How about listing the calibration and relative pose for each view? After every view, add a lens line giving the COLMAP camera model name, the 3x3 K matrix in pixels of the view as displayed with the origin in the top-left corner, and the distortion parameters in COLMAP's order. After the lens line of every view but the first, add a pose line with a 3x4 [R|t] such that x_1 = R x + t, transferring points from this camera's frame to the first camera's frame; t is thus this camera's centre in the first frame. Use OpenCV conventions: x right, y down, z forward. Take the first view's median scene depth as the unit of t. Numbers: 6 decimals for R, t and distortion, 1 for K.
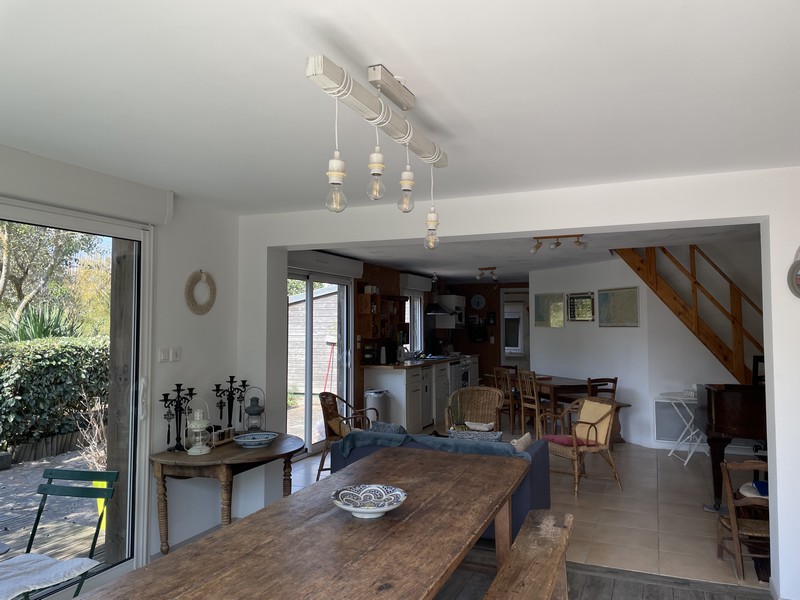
lens RADIAL K [[597.6, 0, 393.4], [0, 597.6, 297.6], [0, 0, 1]] dist [0.090976, -0.117011]
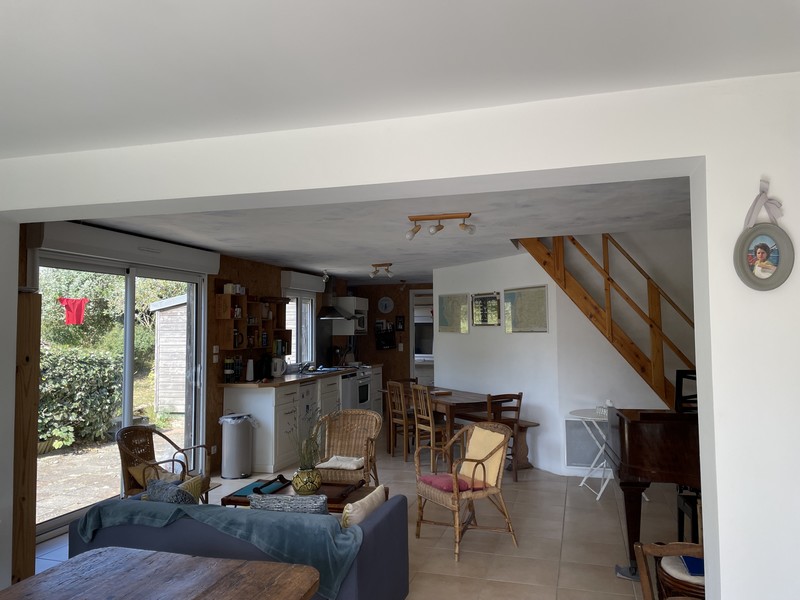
lens RADIAL K [[612.7, 0, 400.0], [0, 612.7, 300.0], [0, 0, 1]] dist [0.104155, -0.130362]
pose [[0.992312, -0.002201, 0.123741, 0.088751], [0.002642, 0.999991, -0.003400, 0.005319], [-0.123733, 0.003701, 0.992309, 0.157151]]
